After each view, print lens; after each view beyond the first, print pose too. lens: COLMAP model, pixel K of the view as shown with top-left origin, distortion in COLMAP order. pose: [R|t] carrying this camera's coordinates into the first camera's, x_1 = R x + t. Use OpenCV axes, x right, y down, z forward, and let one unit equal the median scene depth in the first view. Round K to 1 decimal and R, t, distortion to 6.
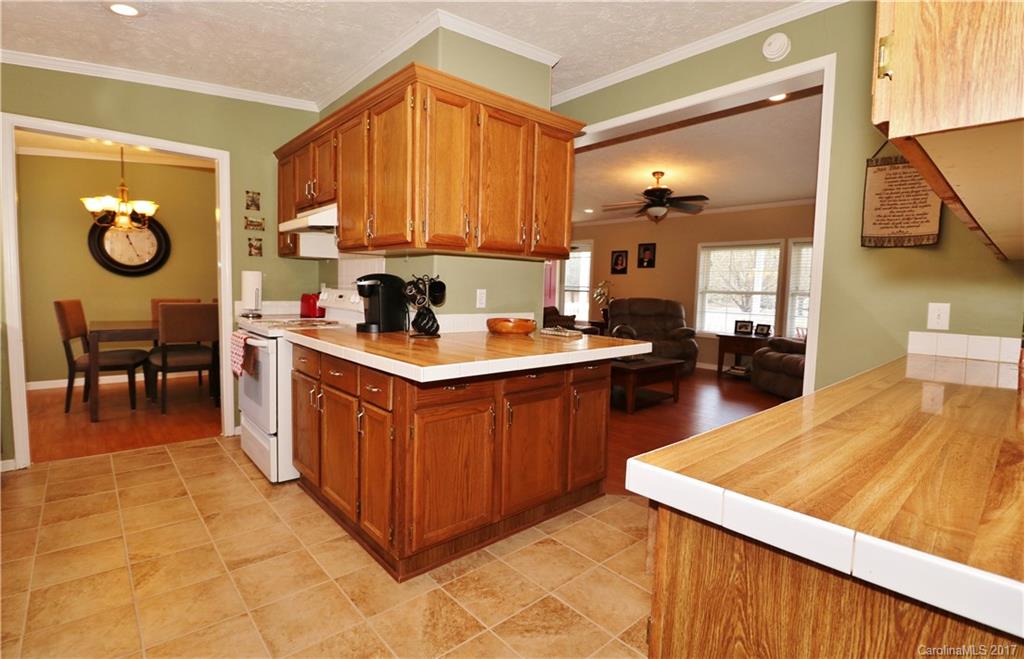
lens RADIAL K [[474.9, 0, 512.6], [0, 474.9, 326.9], [0, 0, 1]] dist [-0.001214, 0.000056]
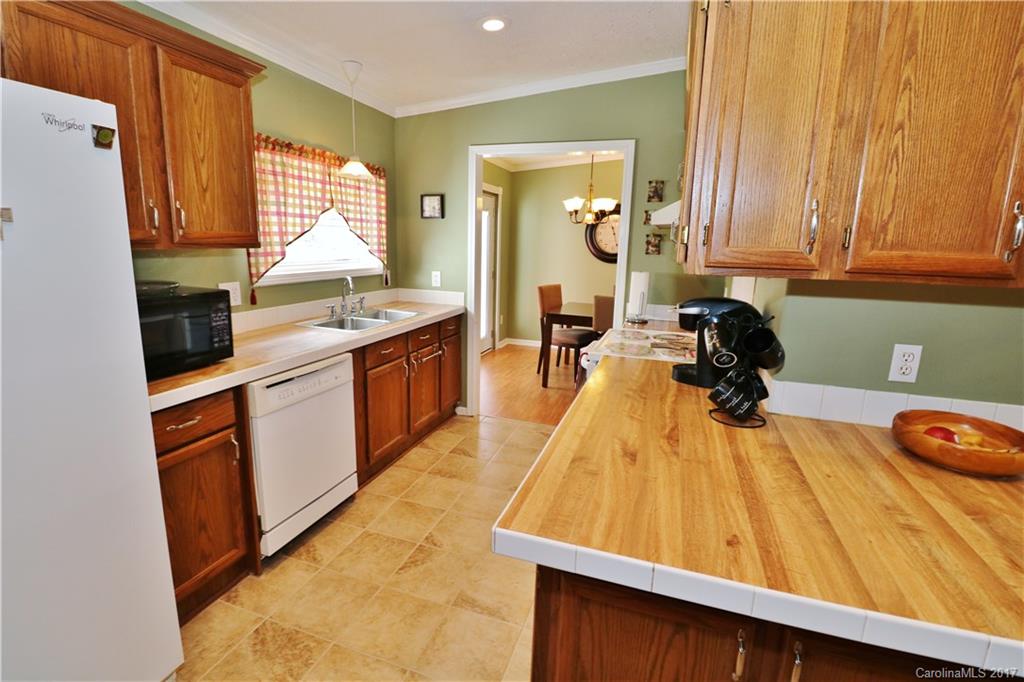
lens RADIAL K [[474.3, 0, 511.0], [0, 474.3, 336.0], [0, 0, 1]] dist [-0.005647, -0.004329]
pose [[0.501864, 0.158047, -0.850384, 0.136474], [-0.092555, 0.987332, 0.128877, -0.111595], [0.859980, 0.014028, 0.510135, 0.406721]]
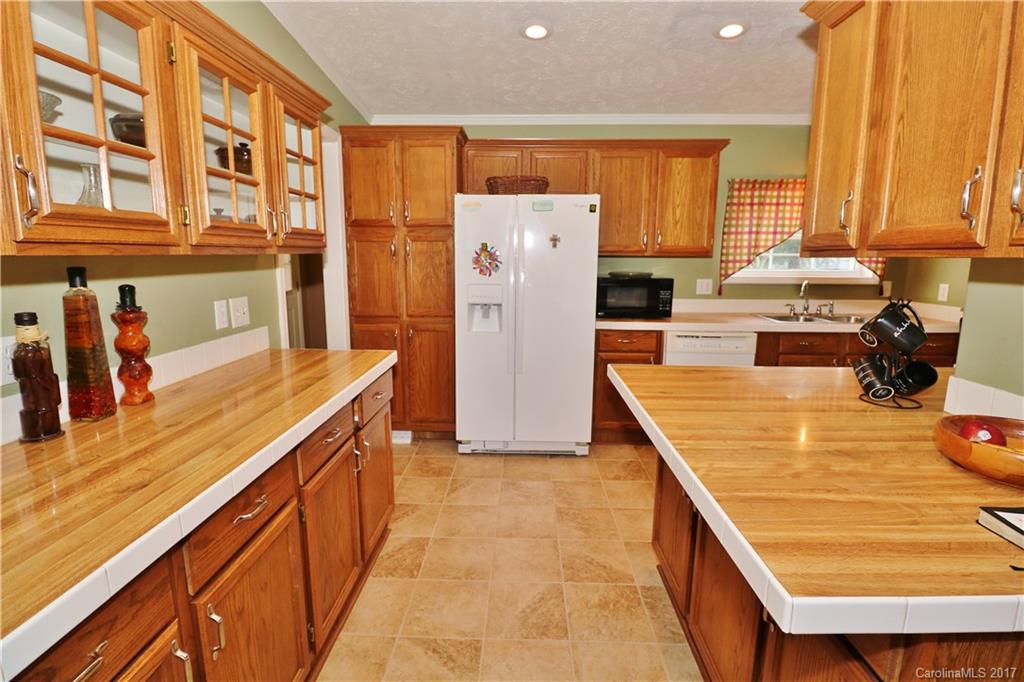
lens RADIAL K [[474.3, 0, 513.0], [0, 474.3, 344.3], [0, 0, 1]] dist [-0.005647, -0.004329]
pose [[-0.675636, 0.106975, -0.729433, 0.488992], [-0.087891, 0.970673, 0.223763, -0.122136], [0.731978, 0.215293, -0.646419, 0.894594]]
